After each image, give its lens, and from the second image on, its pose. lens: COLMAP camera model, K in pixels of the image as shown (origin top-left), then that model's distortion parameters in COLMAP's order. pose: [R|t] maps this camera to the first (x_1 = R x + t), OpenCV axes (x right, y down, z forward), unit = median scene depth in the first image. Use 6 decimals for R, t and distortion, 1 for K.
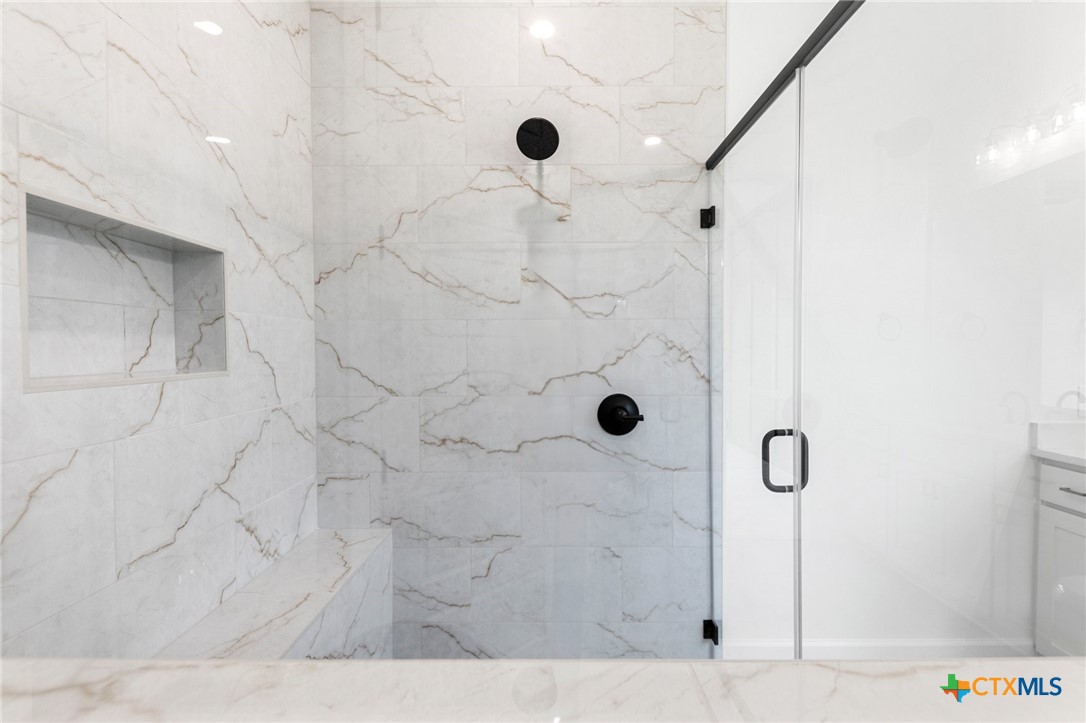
lens RADIAL K [[533.8, 0, 543.0], [0, 533.8, 361.5], [0, 0, 1]] dist [0.007673, -0.000378]
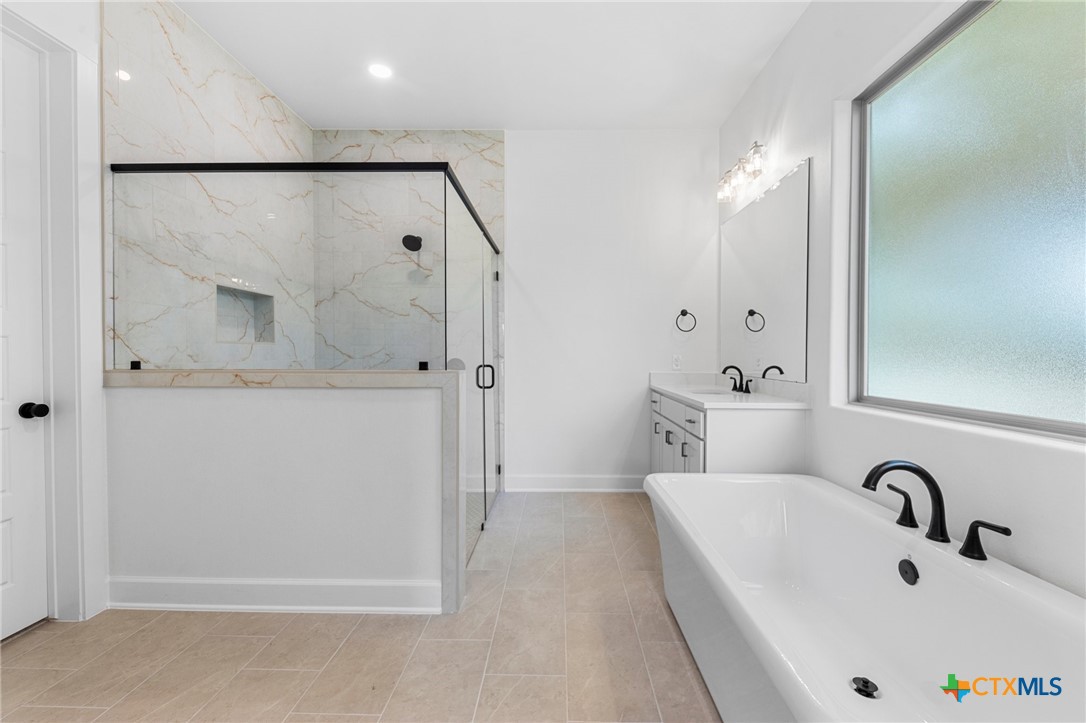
lens RADIAL K [[472.2, 0, 543.0], [0, 472.2, 361.5], [0, 0, 1]] dist [-0.000942, -0.000056]
pose [[0.999813, 0.004144, -0.018874, 0.620113], [-0.004253, 0.999975, -0.005723, 0.097673], [0.018850, 0.005802, 0.999805, -1.037542]]
